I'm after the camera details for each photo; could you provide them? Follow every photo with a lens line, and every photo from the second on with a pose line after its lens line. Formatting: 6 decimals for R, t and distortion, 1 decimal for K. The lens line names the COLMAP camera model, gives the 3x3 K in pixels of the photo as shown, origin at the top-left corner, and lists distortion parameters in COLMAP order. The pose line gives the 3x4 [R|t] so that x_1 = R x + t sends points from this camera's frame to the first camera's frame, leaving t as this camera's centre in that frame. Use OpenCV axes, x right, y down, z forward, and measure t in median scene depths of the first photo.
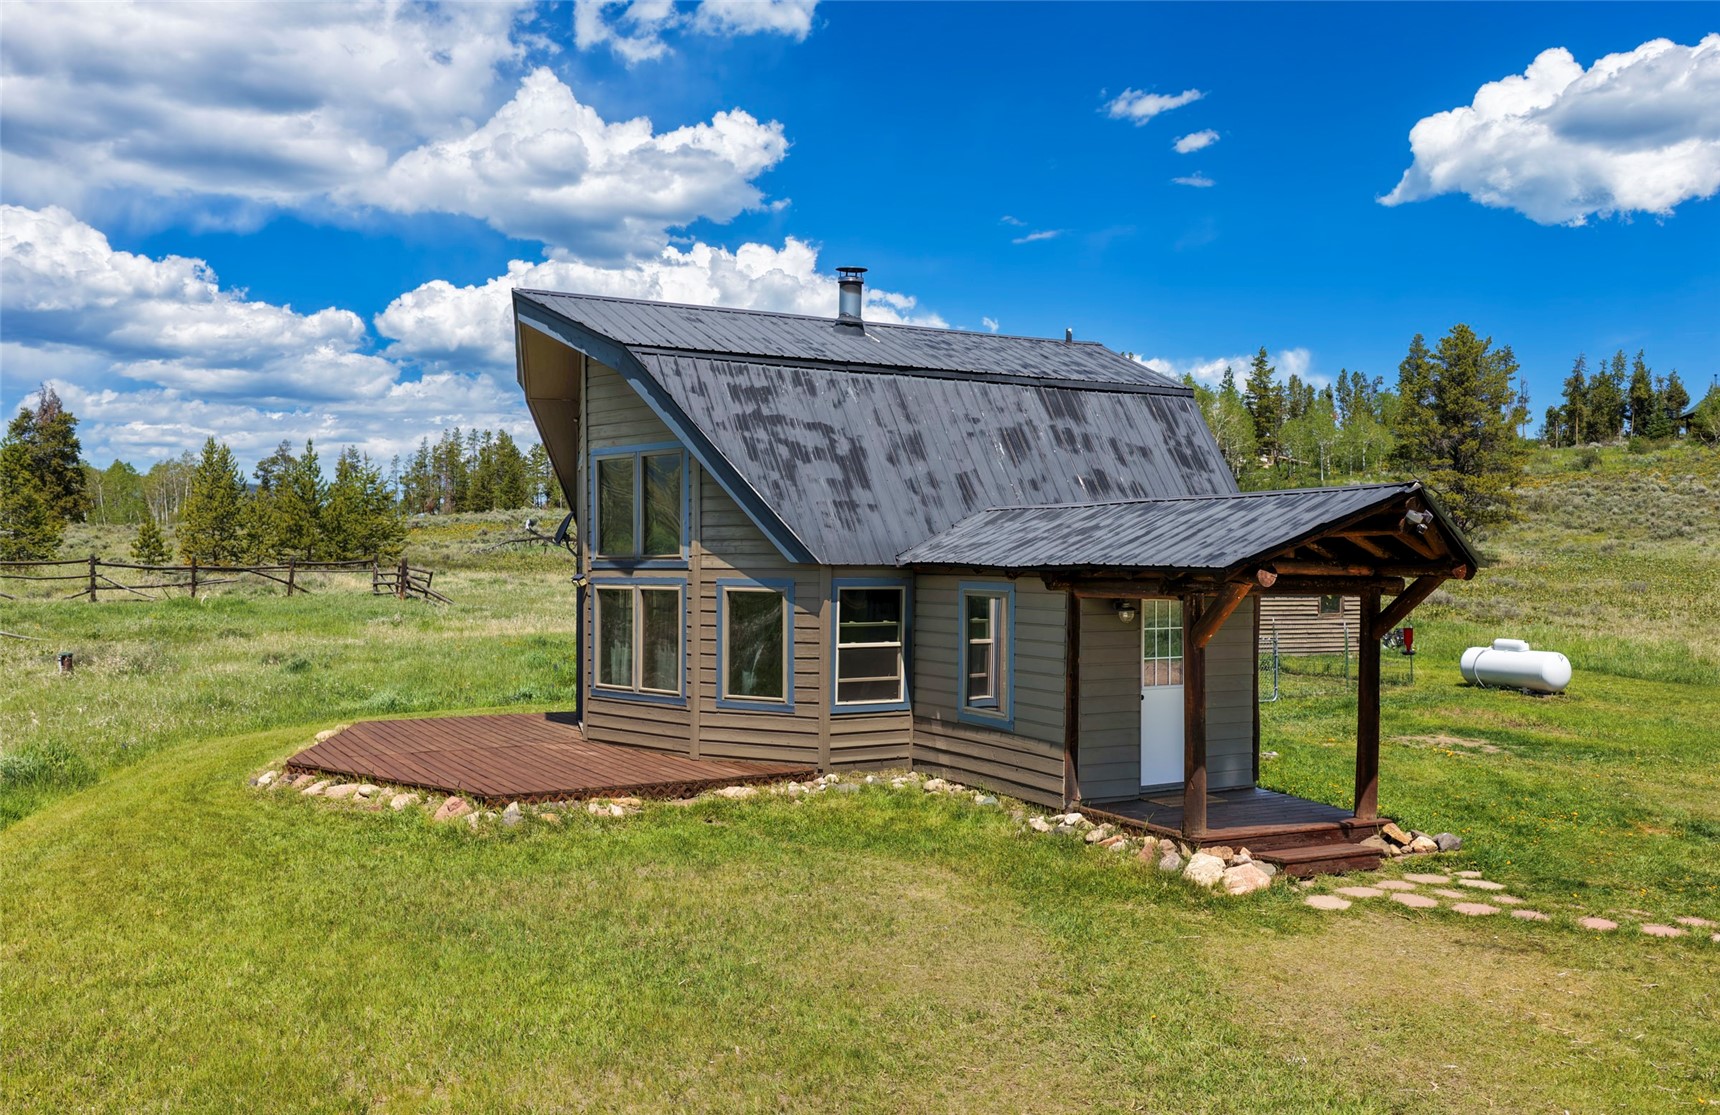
lens RADIAL K [[1421.7, 0, 862.5], [0, 1421.7, 574.6], [0, 0, 1]] dist [0.000328, 0.007608]
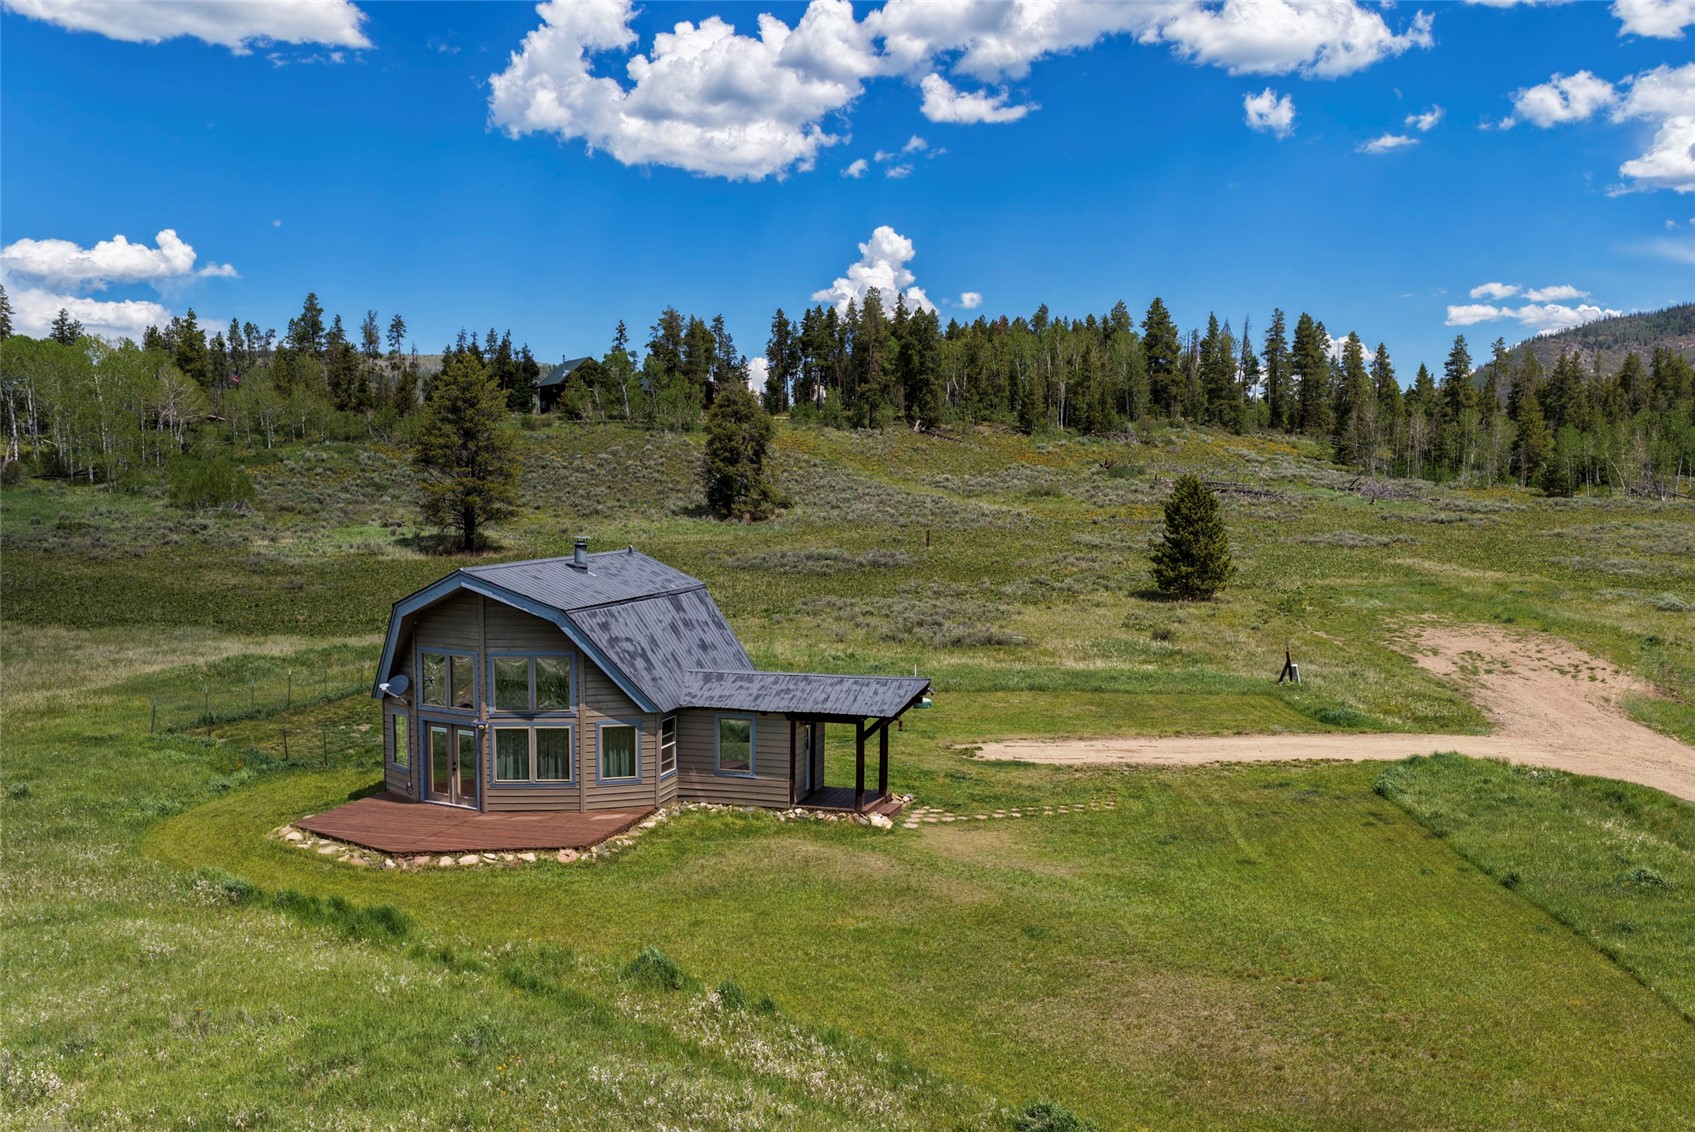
lens RADIAL K [[1472.9, 0, 885.3], [0, 1472.9, 565.0], [0, 0, 1]] dist [0.003607, 0.000536]
pose [[0.691315, -0.045327, 0.721130, -1.262586], [0.006967, 0.998402, 0.056076, -0.319445], [-0.722520, -0.033742, 0.690526, -0.693715]]
